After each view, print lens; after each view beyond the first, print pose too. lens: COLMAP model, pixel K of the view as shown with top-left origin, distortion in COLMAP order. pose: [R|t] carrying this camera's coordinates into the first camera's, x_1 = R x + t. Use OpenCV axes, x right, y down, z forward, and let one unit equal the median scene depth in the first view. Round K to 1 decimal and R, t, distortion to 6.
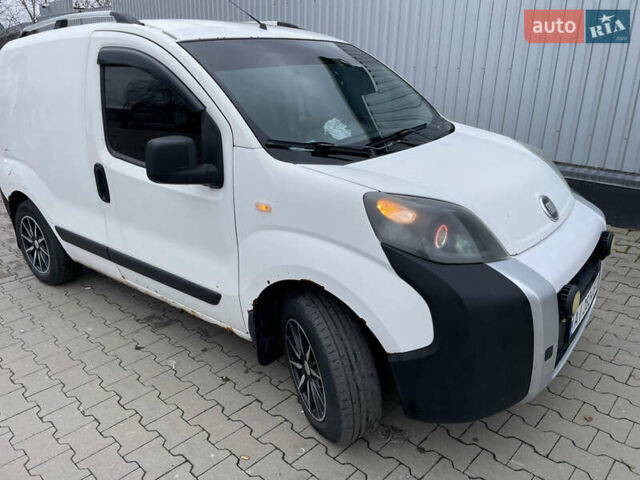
lens RADIAL K [[486.9, 0, 316.8], [0, 486.9, 239.9], [0, 0, 1]] dist [0.102331, -0.142544]
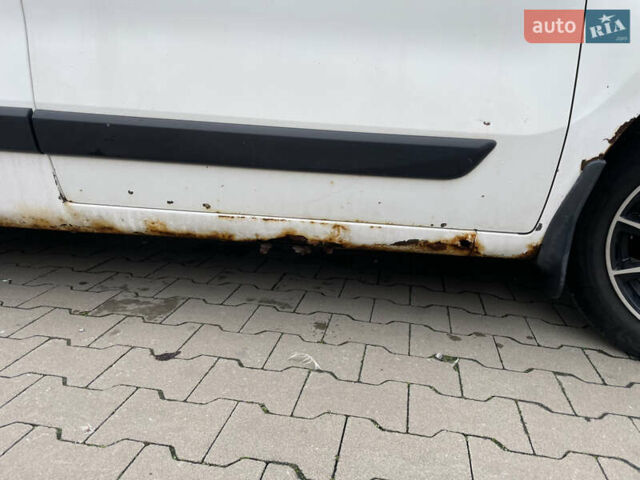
lens RADIAL K [[486.9, 0, 316.8], [0, 486.9, 239.9], [0, 0, 1]] dist [0.102331, -0.142544]
pose [[0.840032, -0.092022, 0.534675, -0.484540], [0.129949, 0.990951, -0.033613, 0.163784], [-0.526744, 0.097716, 0.844389, 0.624875]]
